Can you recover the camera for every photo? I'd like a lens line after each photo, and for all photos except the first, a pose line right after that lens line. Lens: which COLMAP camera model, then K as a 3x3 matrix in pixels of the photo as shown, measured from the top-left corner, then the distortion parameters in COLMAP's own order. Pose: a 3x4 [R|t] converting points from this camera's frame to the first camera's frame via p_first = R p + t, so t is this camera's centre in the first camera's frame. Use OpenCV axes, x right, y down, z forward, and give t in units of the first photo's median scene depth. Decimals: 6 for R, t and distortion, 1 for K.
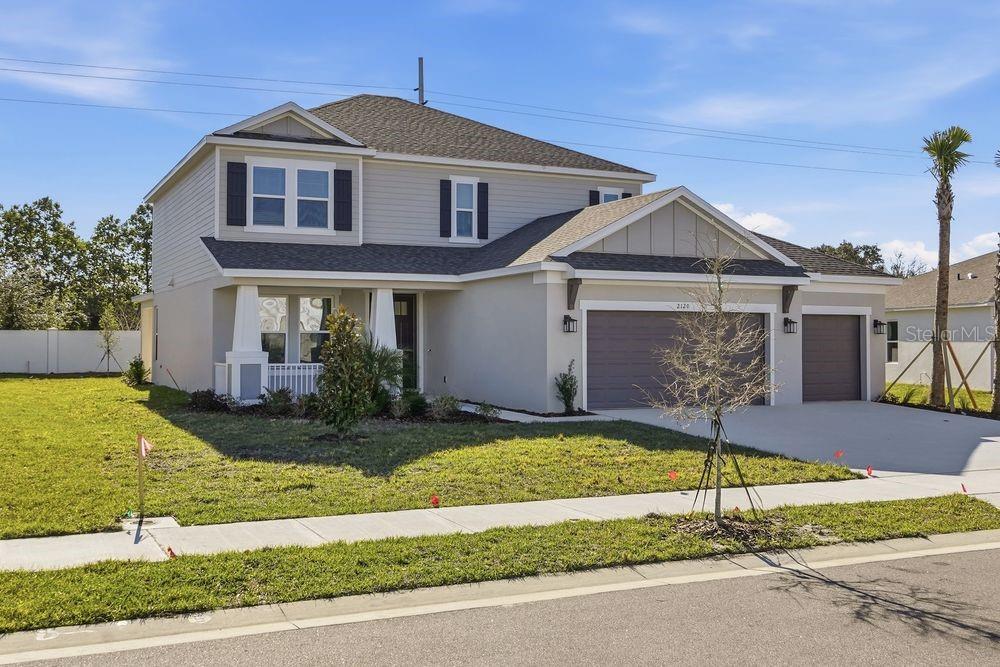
lens RADIAL K [[1059.8, 0, 500.0], [0, 1059.8, 333.5], [0, 0, 1]] dist [-0.008436, -0.009595]
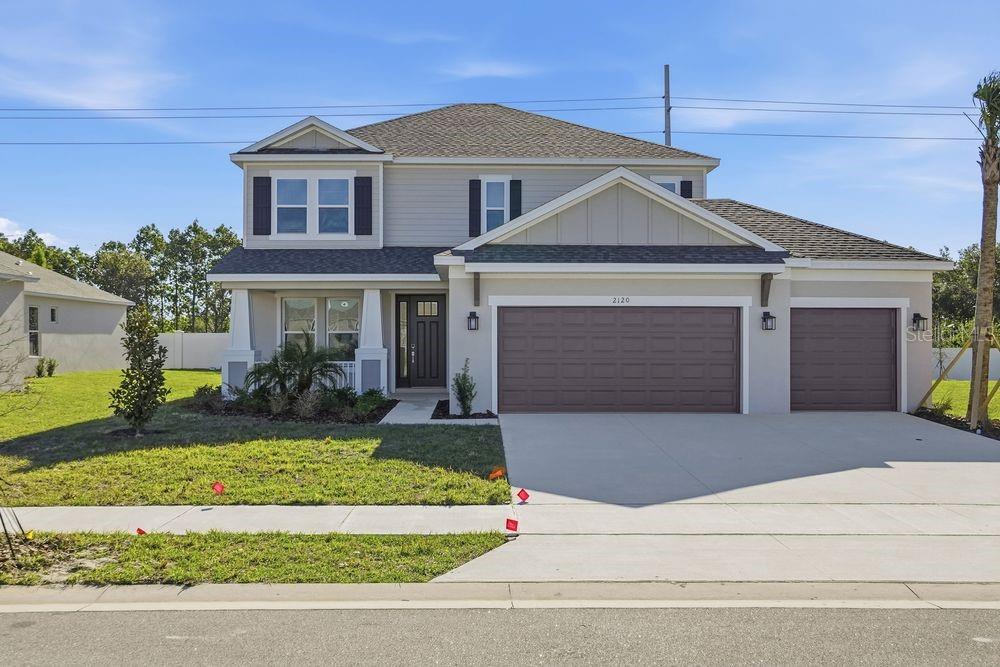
lens RADIAL K [[954.5, 0, 500.0], [0, 954.5, 353.7], [0, 0, 1]] dist [-0.004273, 0.000524]
pose [[0.907267, 0.004512, -0.420531, 0.381270], [0.003376, 0.999832, 0.018011, 0.003966], [0.420541, -0.017761, 0.907100, 0.203247]]
